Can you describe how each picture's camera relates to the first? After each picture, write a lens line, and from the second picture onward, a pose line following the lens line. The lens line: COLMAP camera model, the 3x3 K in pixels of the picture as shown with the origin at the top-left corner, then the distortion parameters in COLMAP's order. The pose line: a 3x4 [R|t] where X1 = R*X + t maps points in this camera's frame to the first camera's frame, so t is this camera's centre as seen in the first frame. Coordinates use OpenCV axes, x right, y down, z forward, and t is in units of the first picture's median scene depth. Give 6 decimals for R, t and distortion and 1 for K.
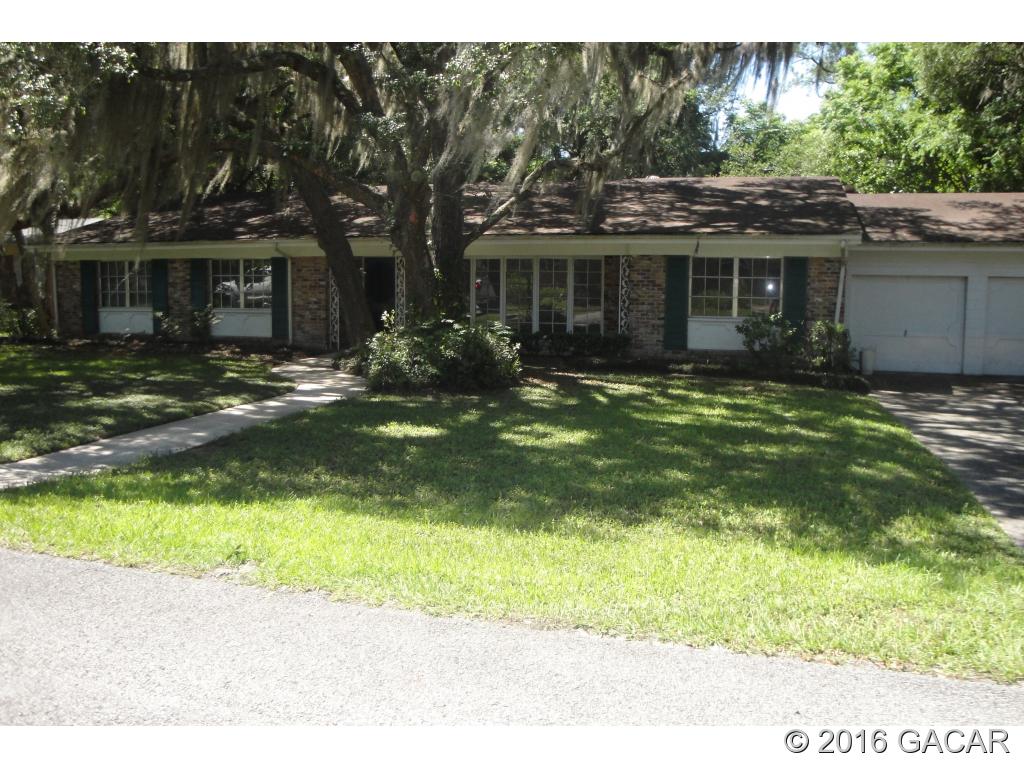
lens RADIAL K [[816.7, 0, 512.0], [0, 816.7, 384.0], [0, 0, 1]] dist [-0.174084, 0.122316]
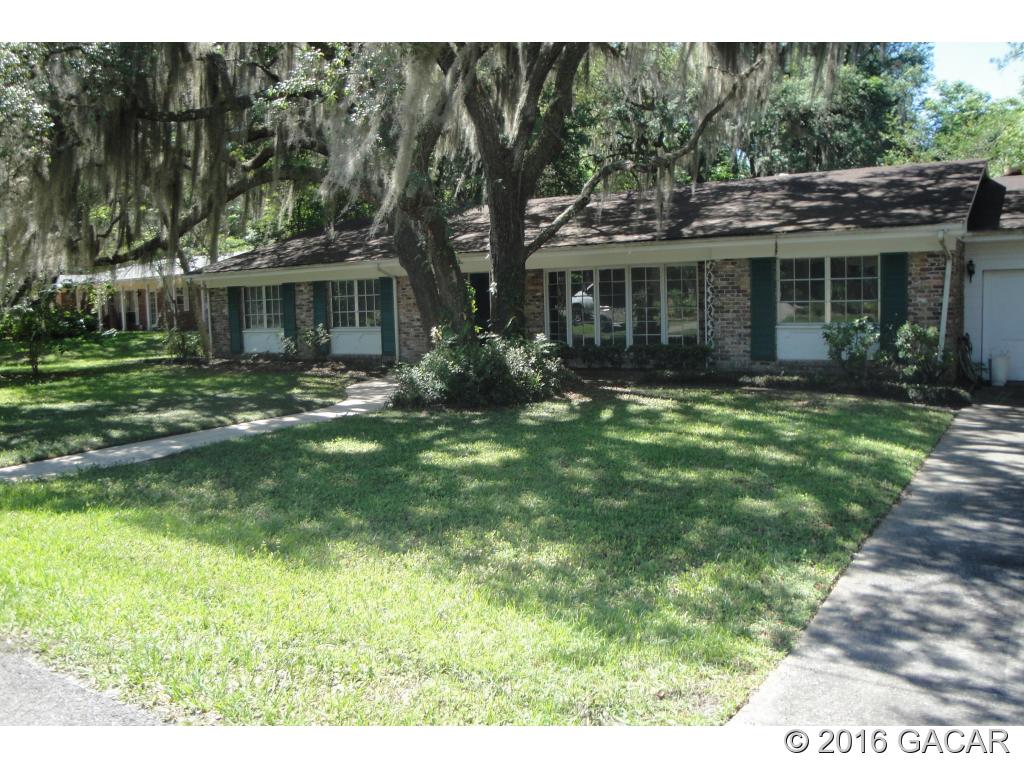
lens RADIAL K [[816.7, 0, 512.0], [0, 816.7, 384.0], [0, 0, 1]] dist [-0.174084, 0.122316]
pose [[0.959613, -0.008456, -0.281197, 0.184709], [0.003792, 0.999846, -0.017125, -0.001329], [0.281299, 0.015367, 0.959497, 0.049164]]
